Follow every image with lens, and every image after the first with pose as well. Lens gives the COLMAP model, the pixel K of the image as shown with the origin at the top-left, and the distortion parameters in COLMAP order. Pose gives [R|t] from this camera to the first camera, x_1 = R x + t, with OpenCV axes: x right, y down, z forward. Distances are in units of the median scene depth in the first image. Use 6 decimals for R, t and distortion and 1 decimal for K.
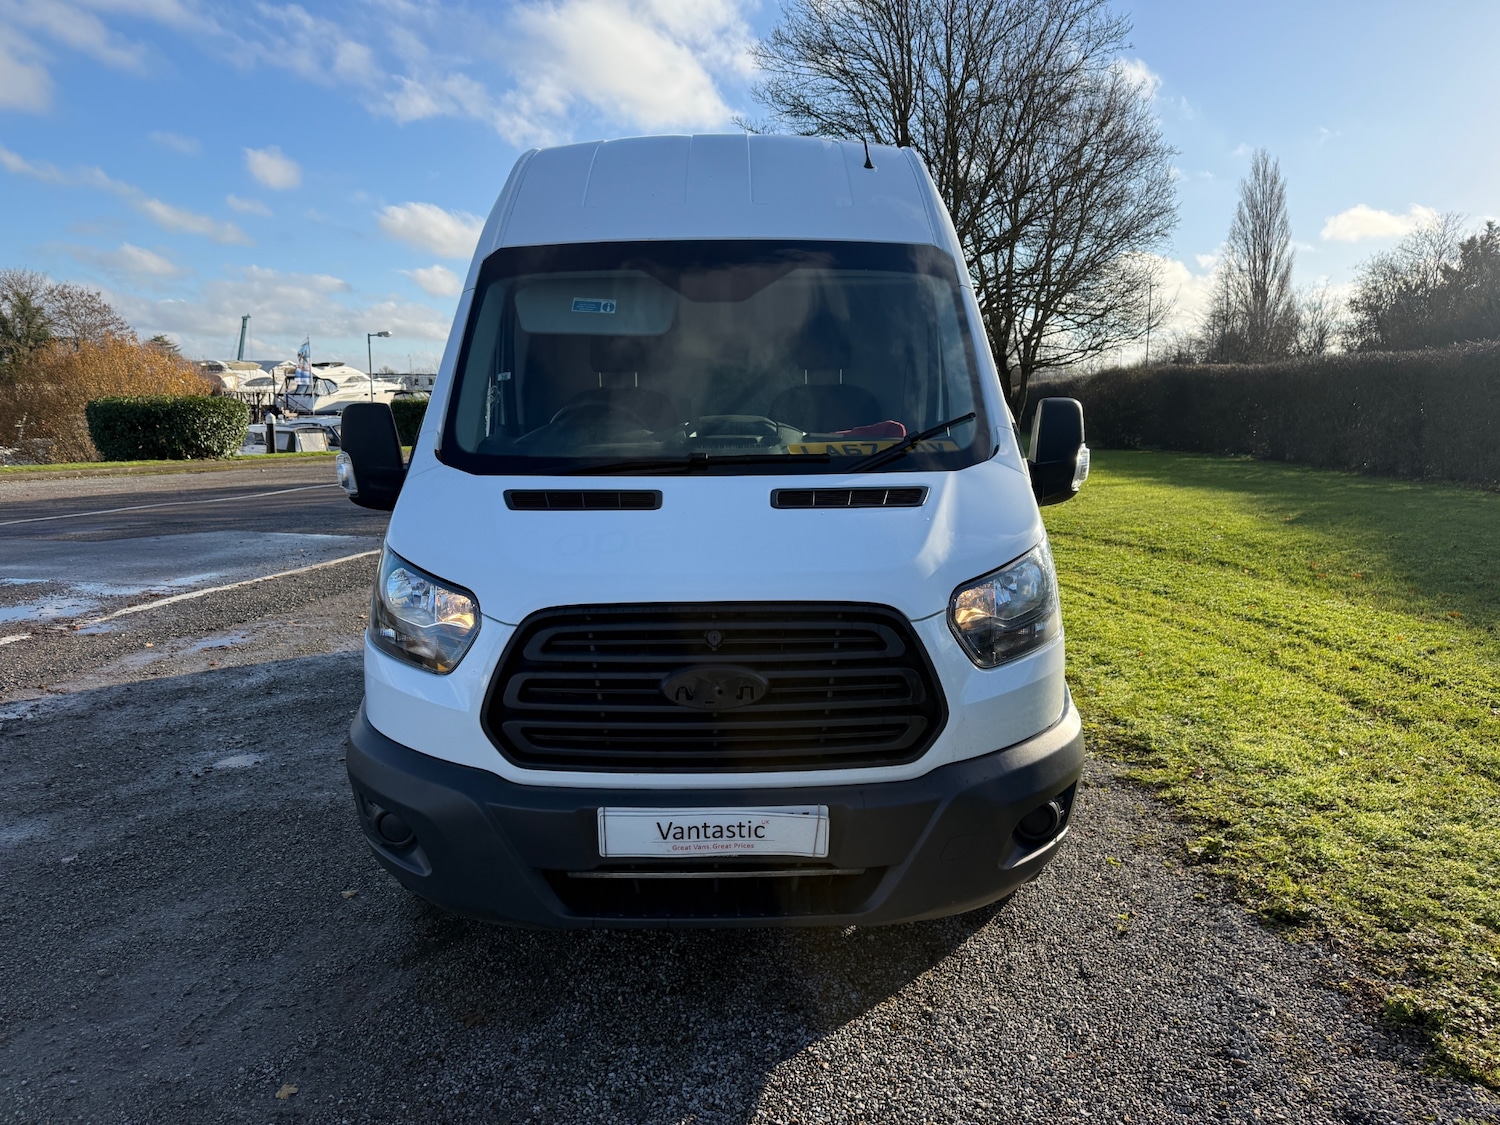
lens RADIAL K [[1054.8, 0, 741.4], [0, 1054.8, 552.5], [0, 0, 1]] dist [0.022559, -0.026493]
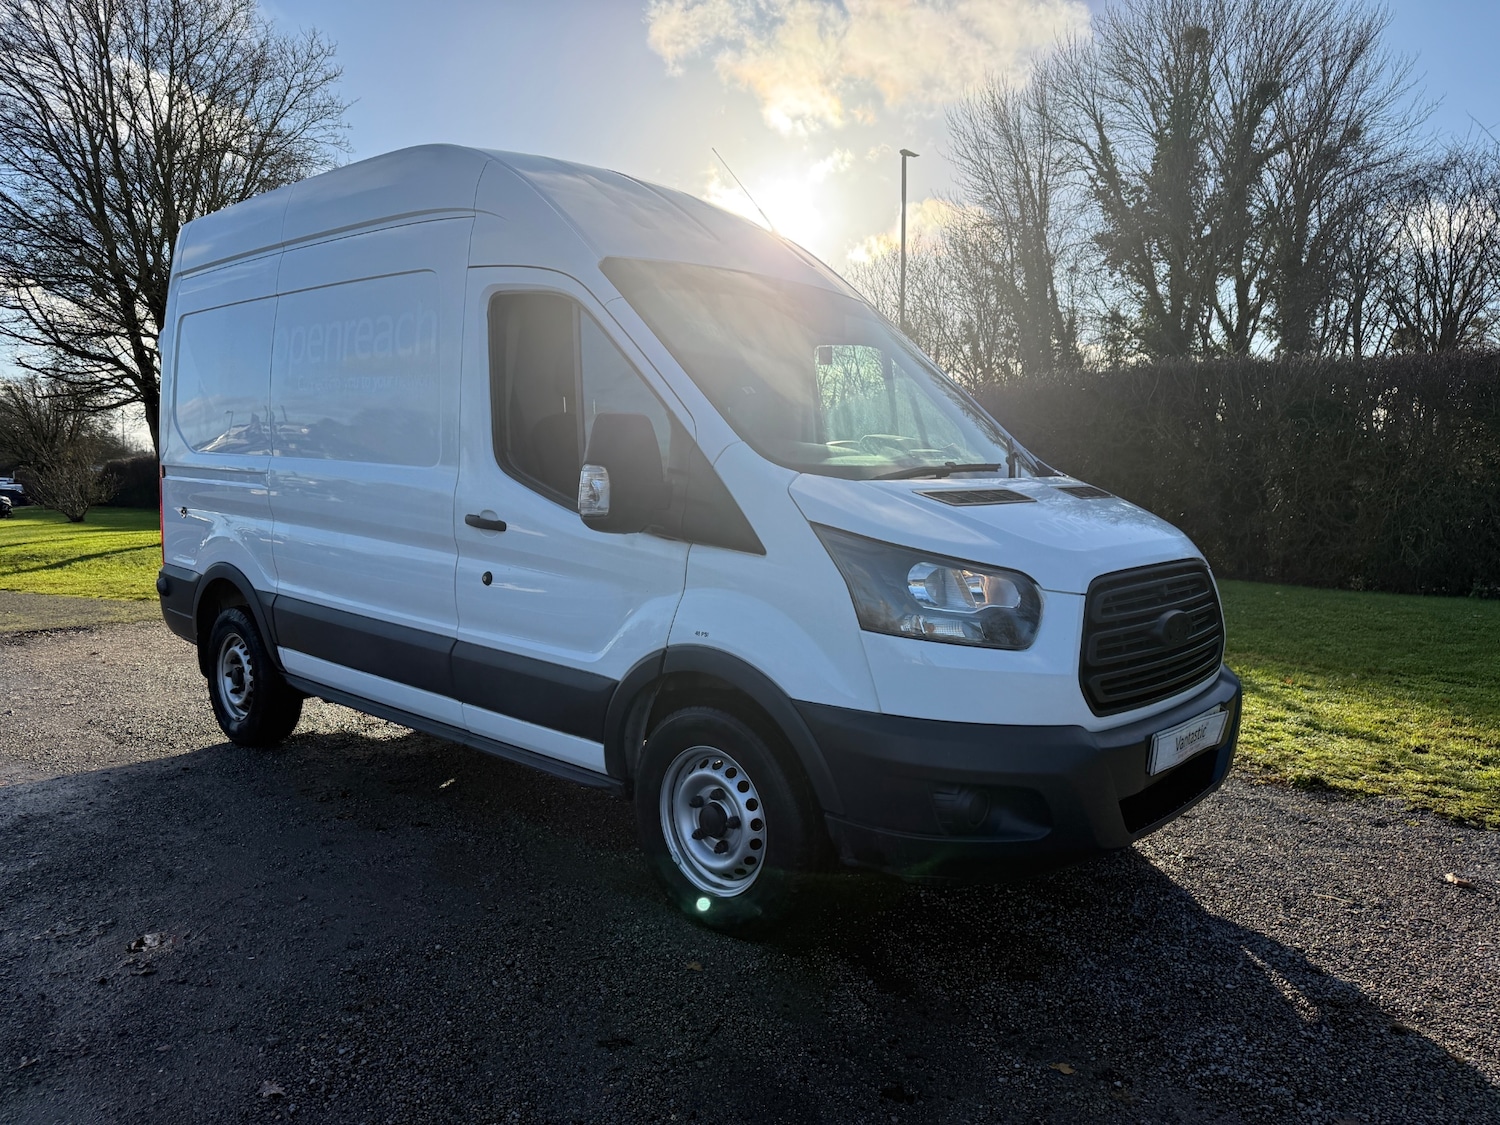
lens RADIAL K [[1054.8, 0, 760.6], [0, 1054.8, 564.3], [0, 0, 1]] dist [0.022559, -0.026493]
pose [[0.671311, -0.055458, 0.739098, -1.309136], [0.102414, 0.994572, -0.018393, 0.021389], [-0.734066, 0.088042, 0.673346, 0.479551]]
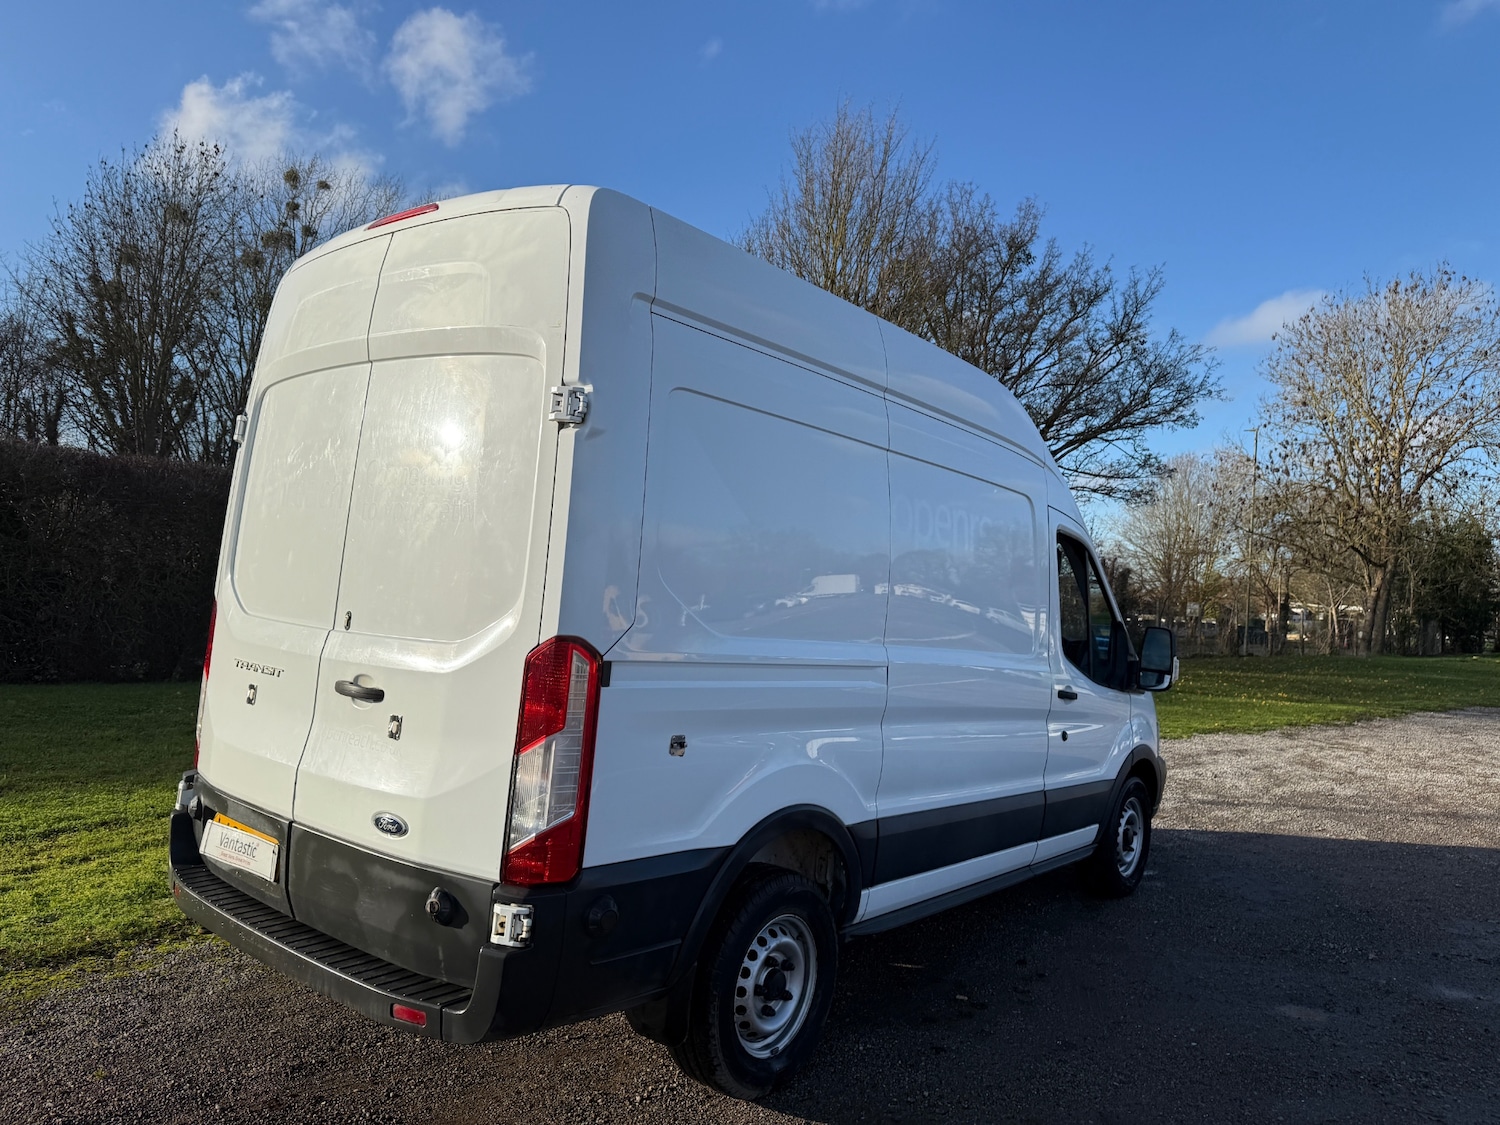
lens RADIAL K [[1054.8, 0, 757.3], [0, 1054.8, 552.3], [0, 0, 1]] dist [0.022559, -0.026493]
pose [[-0.769896, -0.017193, 0.637938, -1.313068], [0.038367, 0.996582, 0.073161, -0.582460], [-0.637015, 0.080802, -0.766605, 3.848395]]
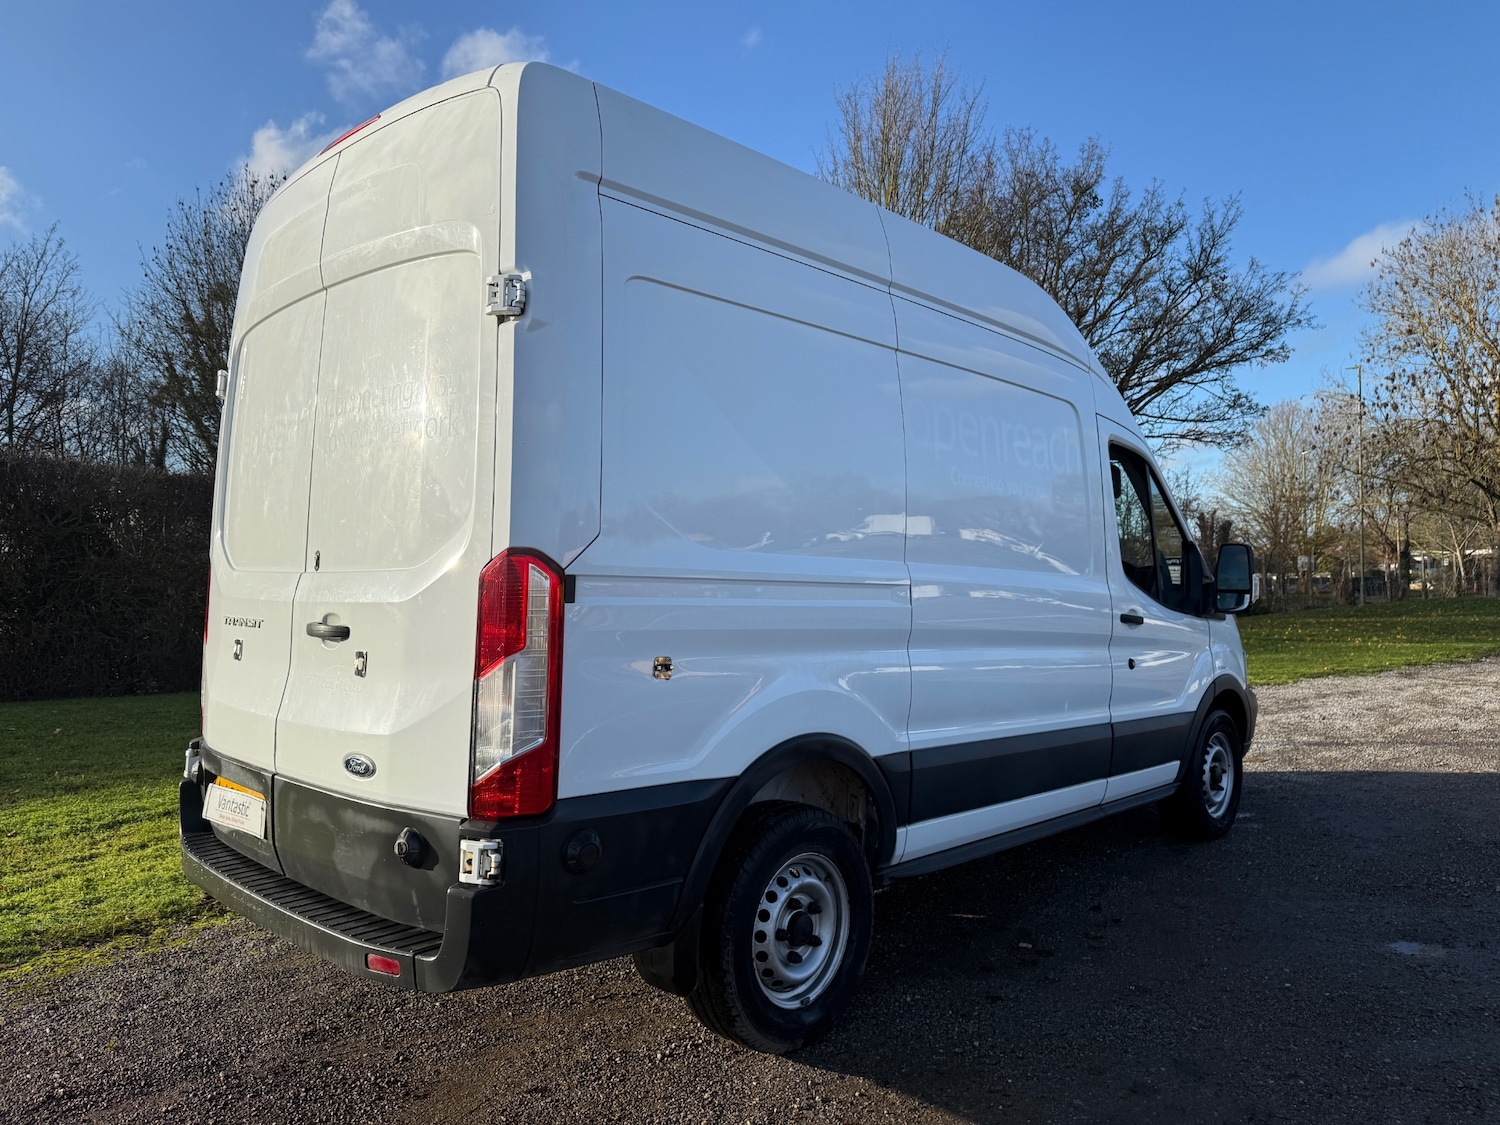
lens RADIAL K [[1054.8, 0, 751.8], [0, 1054.8, 554.9], [0, 0, 1]] dist [0.022559, -0.026493]
pose [[-0.708594, 0.026890, 0.705104, -1.324658], [0.114558, 0.990400, 0.077355, -0.463640], [-0.696255, 0.135588, -0.704872, 3.688808]]
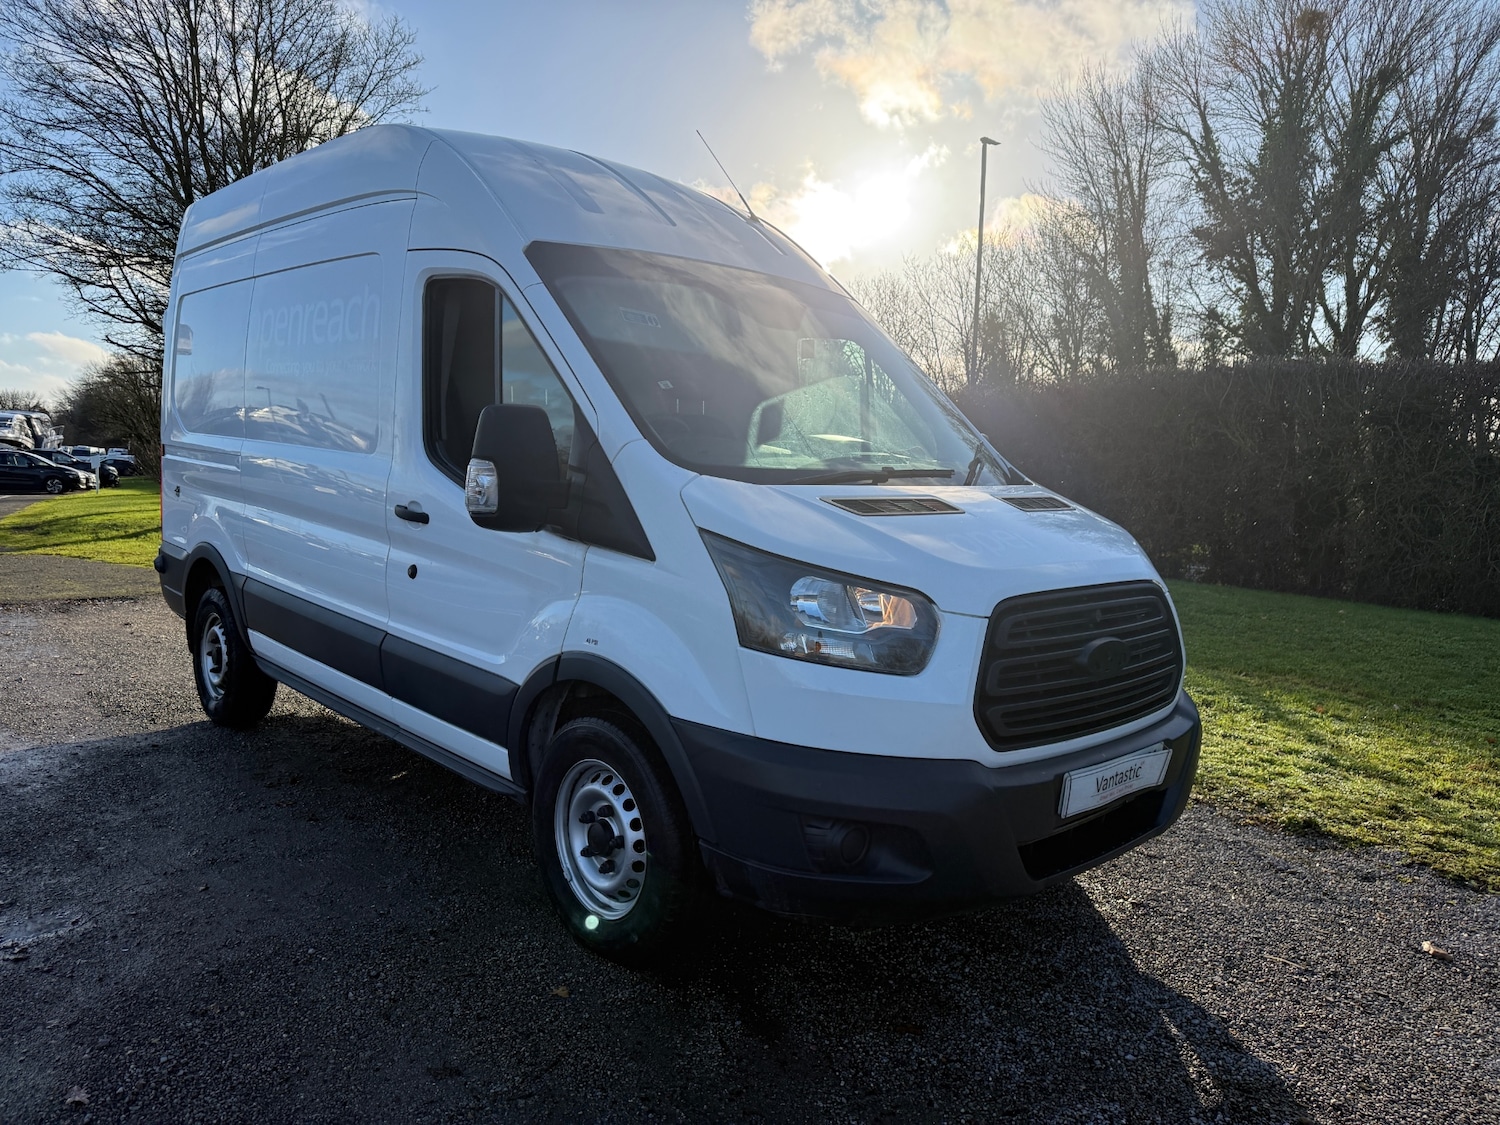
lens RADIAL K [[1054.8, 0, 752.1], [0, 1054.8, 571.5], [0, 0, 1]] dist [0.022559, -0.026493]
pose [[0.733015, -0.039885, 0.679042, -1.103520], [0.063827, 0.997908, -0.010286, 0.018800], [-0.677212, 0.050881, 0.734027, 0.384220]]
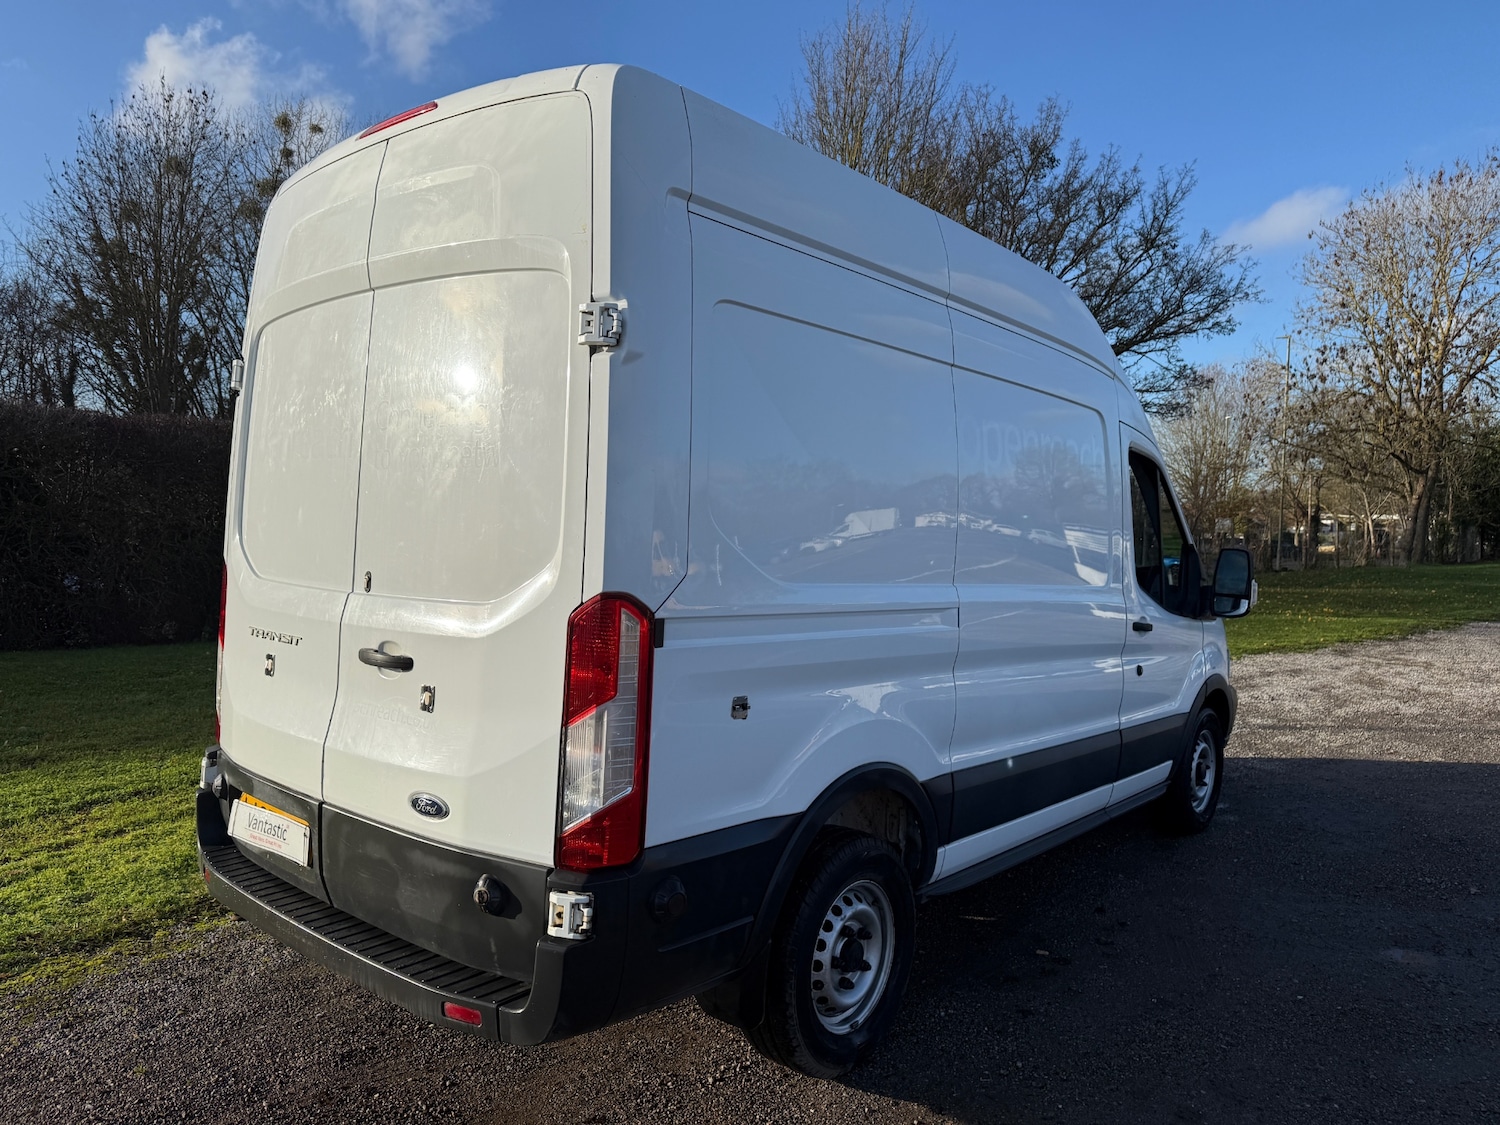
lens RADIAL K [[1054.8, 0, 741.1], [0, 1054.8, 566.3], [0, 0, 1]] dist [0.022559, -0.026493]
pose [[-0.750401, -0.034303, 0.660092, -1.178284], [0.083201, 0.985807, 0.145813, -0.576082], [-0.655725, 0.164339, -0.736897, 3.765686]]
